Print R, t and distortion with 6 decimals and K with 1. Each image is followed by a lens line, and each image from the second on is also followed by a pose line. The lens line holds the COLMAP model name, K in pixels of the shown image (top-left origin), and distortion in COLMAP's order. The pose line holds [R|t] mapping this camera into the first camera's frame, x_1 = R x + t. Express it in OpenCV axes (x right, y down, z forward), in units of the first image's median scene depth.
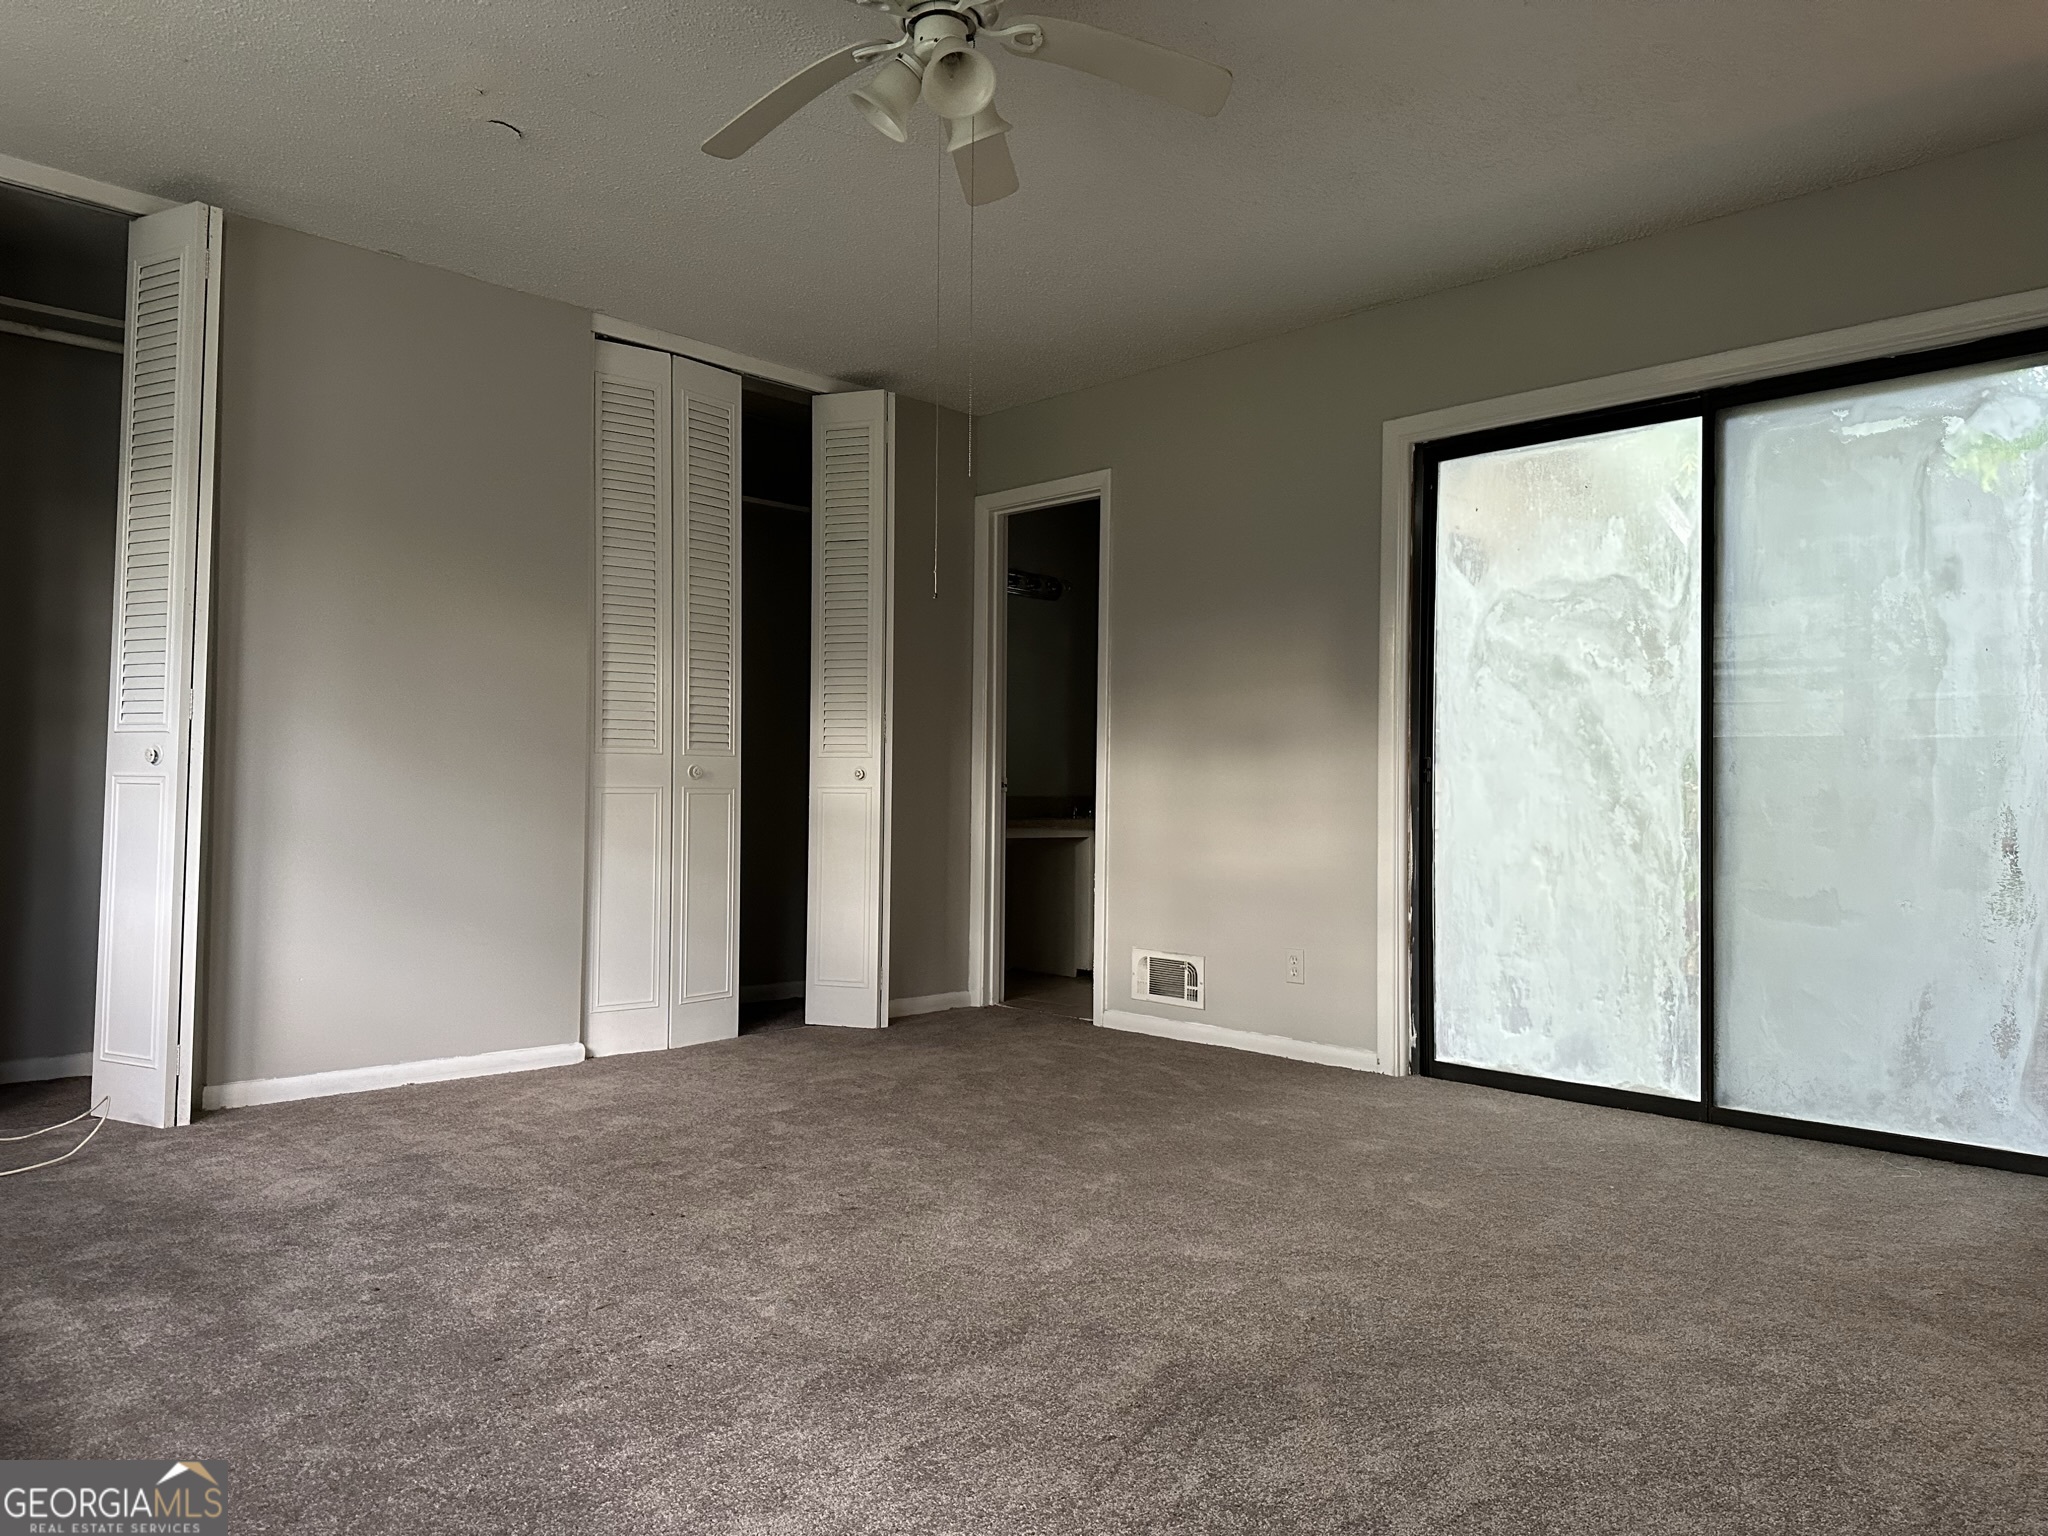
lens RADIAL K [[1439.6, 0, 1031.1], [0, 1439.6, 778.3], [0, 0, 1]] dist [0.159441, -0.295254]
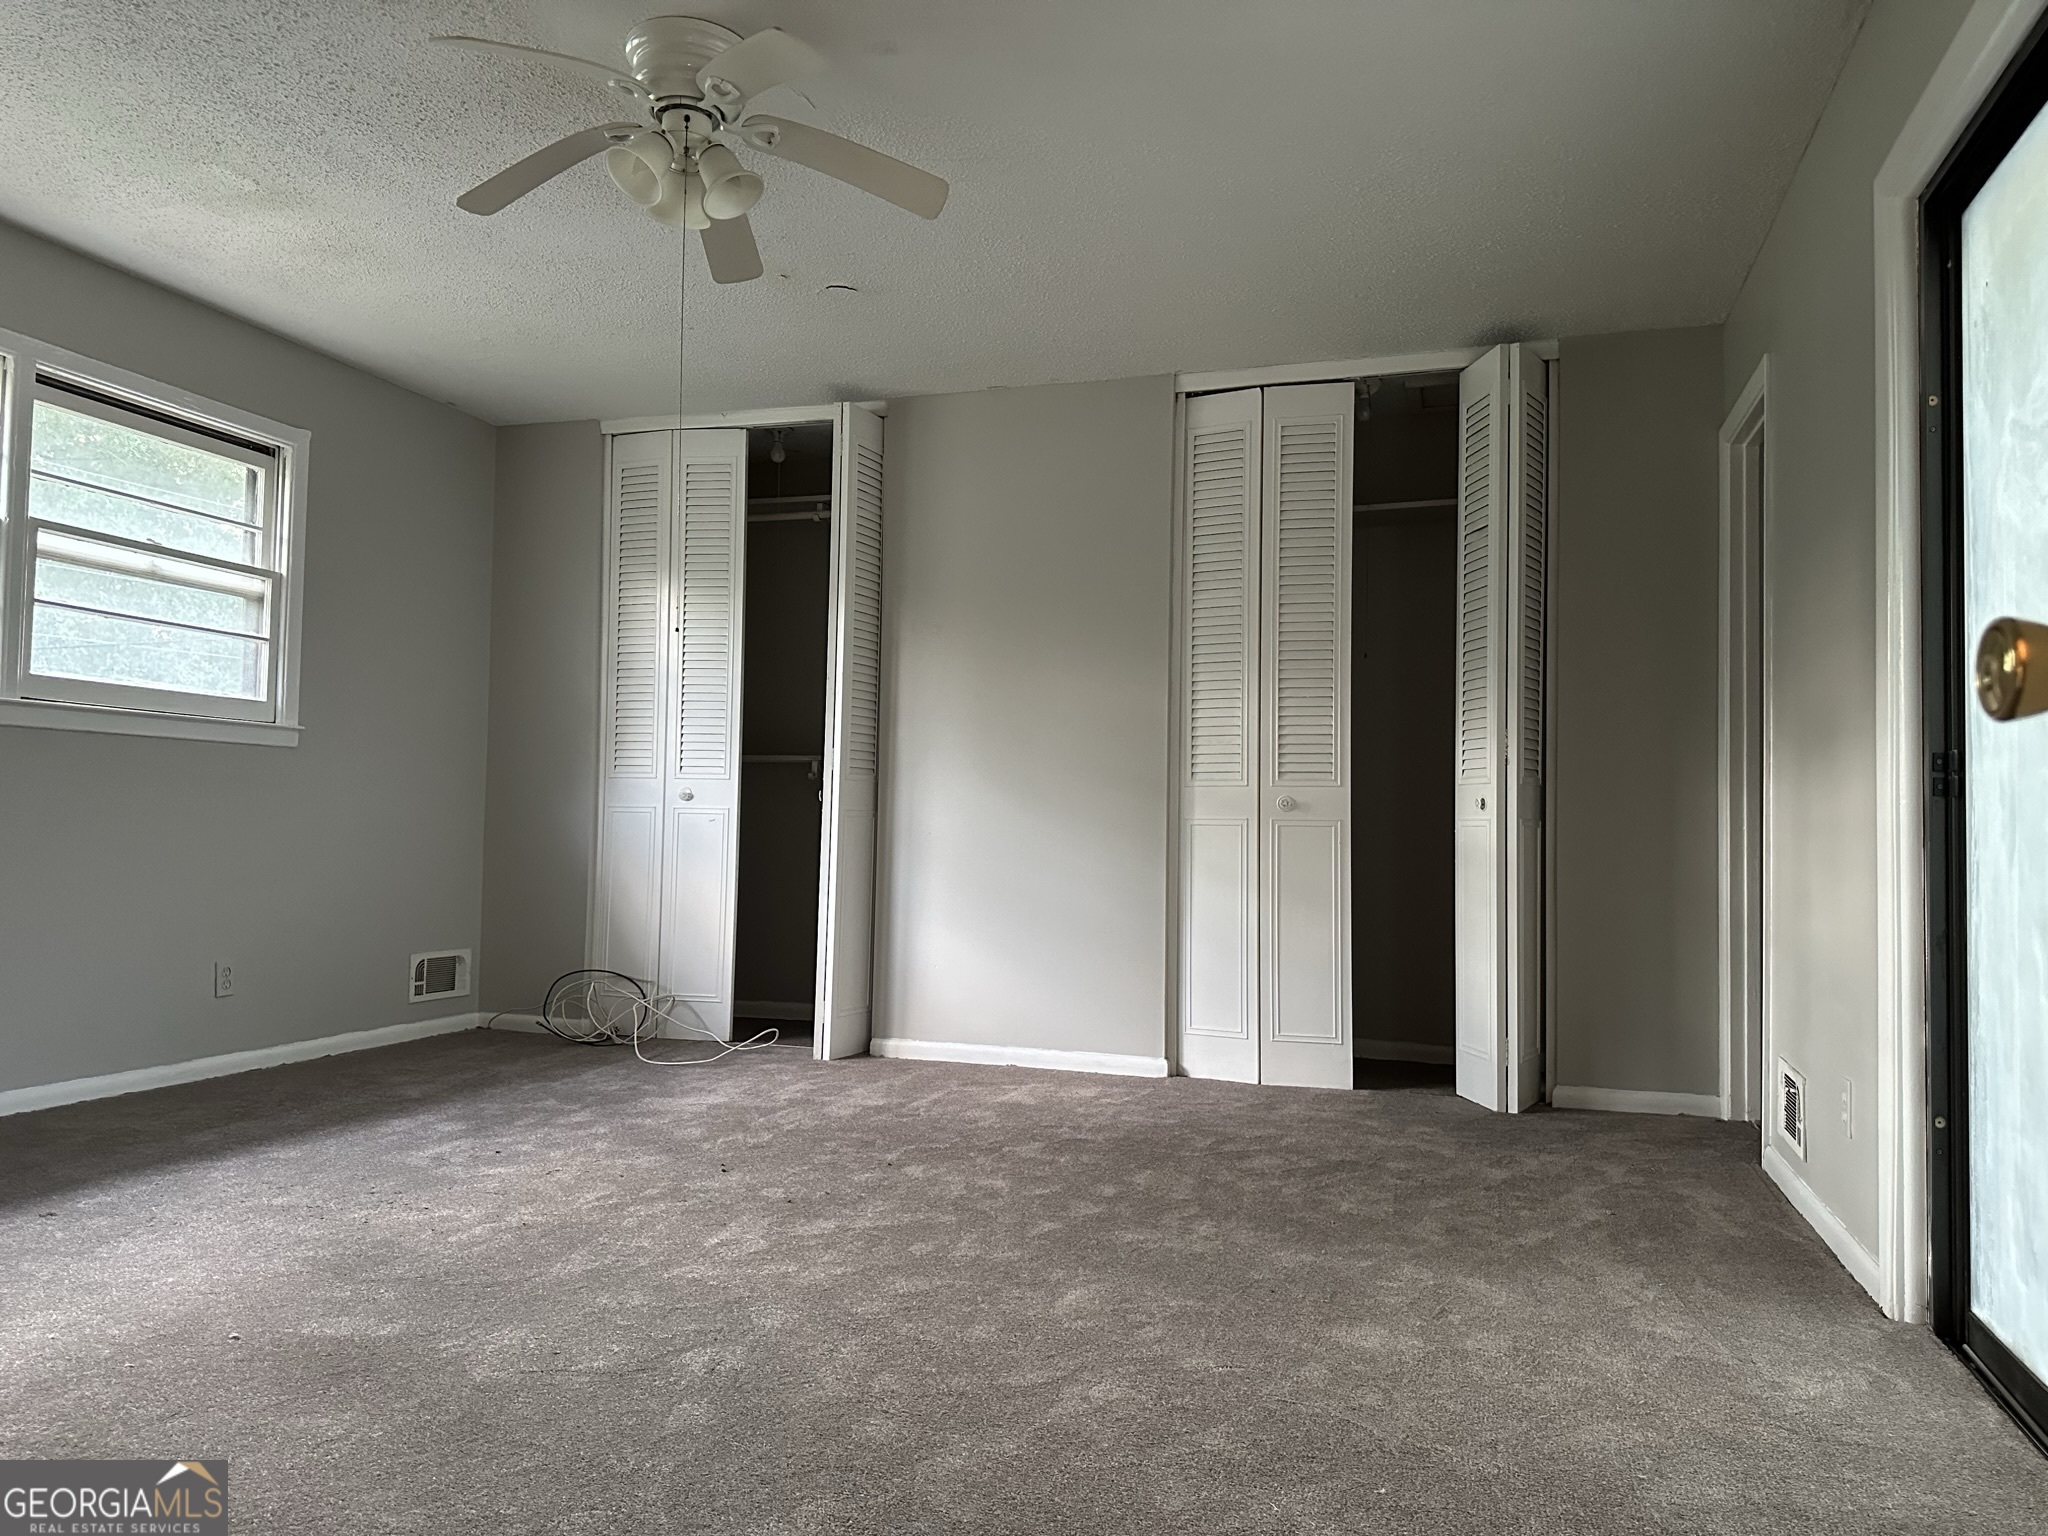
lens RADIAL K [[1439.6, 0, 1031.1], [0, 1439.6, 778.3], [0, 0, 1]] dist [0.159441, -0.295254]
pose [[0.432188, -0.038268, -0.900971, 0.568026], [-0.003373, 0.999024, -0.044051, 0.022087], [0.901777, 0.022078, 0.431637, 0.426286]]
